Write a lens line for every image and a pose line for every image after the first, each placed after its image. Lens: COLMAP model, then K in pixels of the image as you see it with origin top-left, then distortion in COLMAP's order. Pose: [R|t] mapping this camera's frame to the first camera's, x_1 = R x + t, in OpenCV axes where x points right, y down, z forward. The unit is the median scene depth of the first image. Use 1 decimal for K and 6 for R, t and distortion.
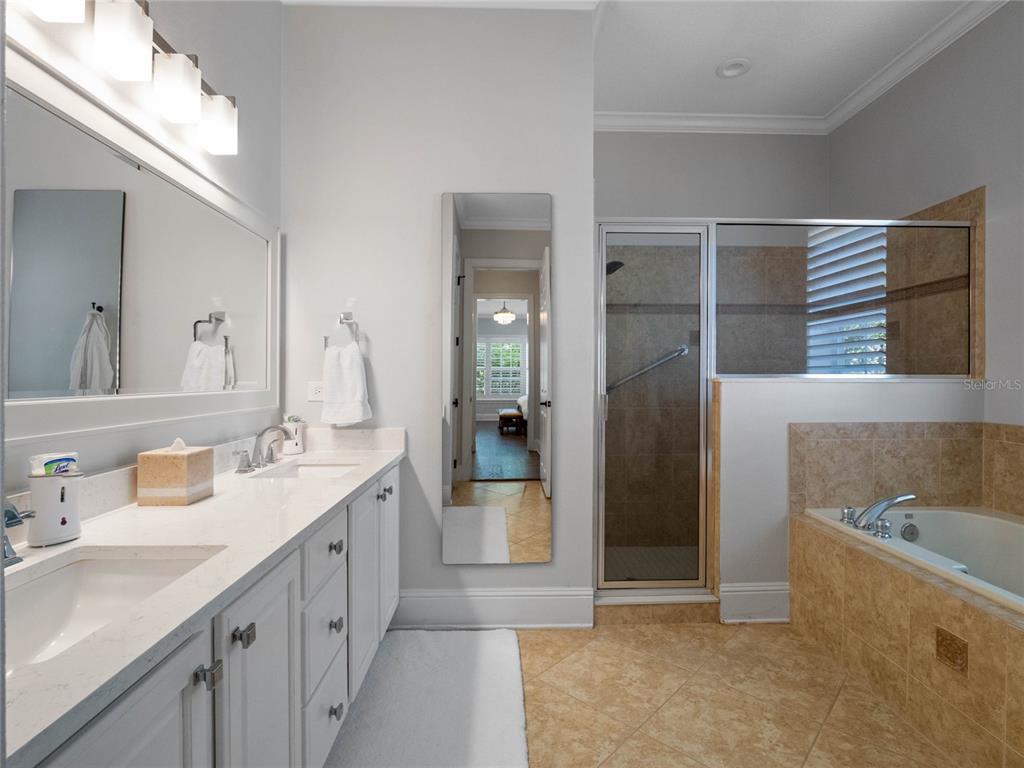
lens RADIAL K [[504.5, 0, 510.8], [0, 504.5, 380.0], [0, 0, 1]] dist [-0.006109, -0.005709]
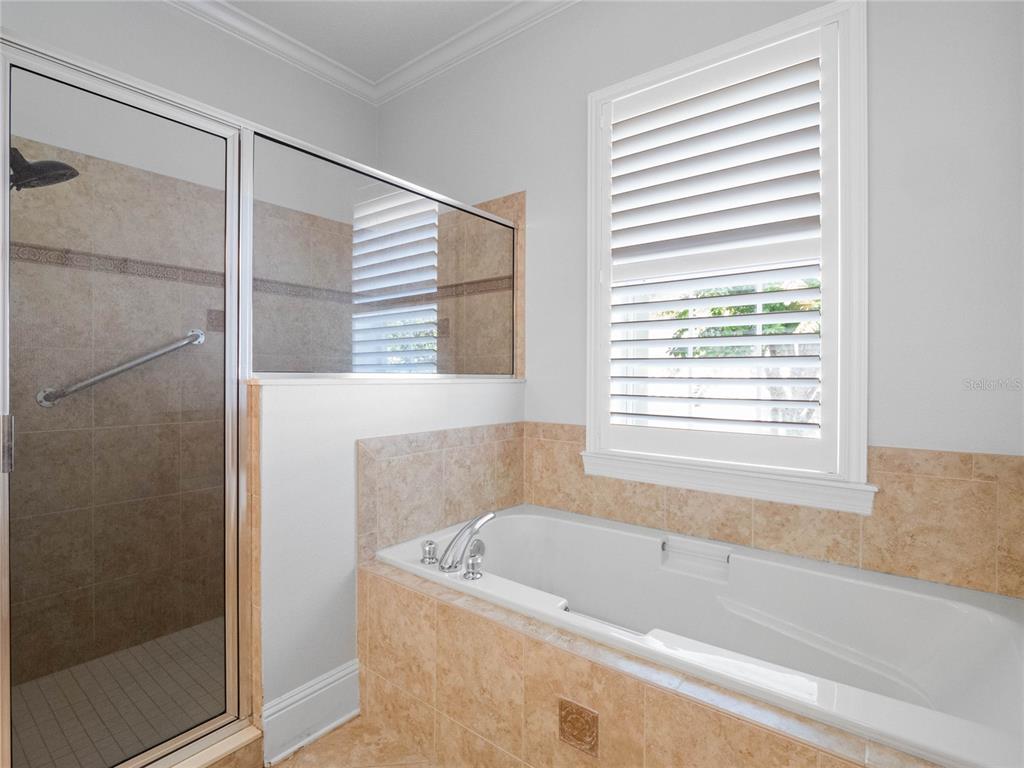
lens RADIAL K [[504.5, 0, 512.0], [0, 504.5, 377.6], [0, 0, 1]] dist [-0.006109, -0.005709]
pose [[0.632893, -0.001226, 0.774238, 0.128668], [0.001975, 0.999998, -0.000031, -0.005051], [-0.774237, 0.001549, 0.632894, 0.362032]]
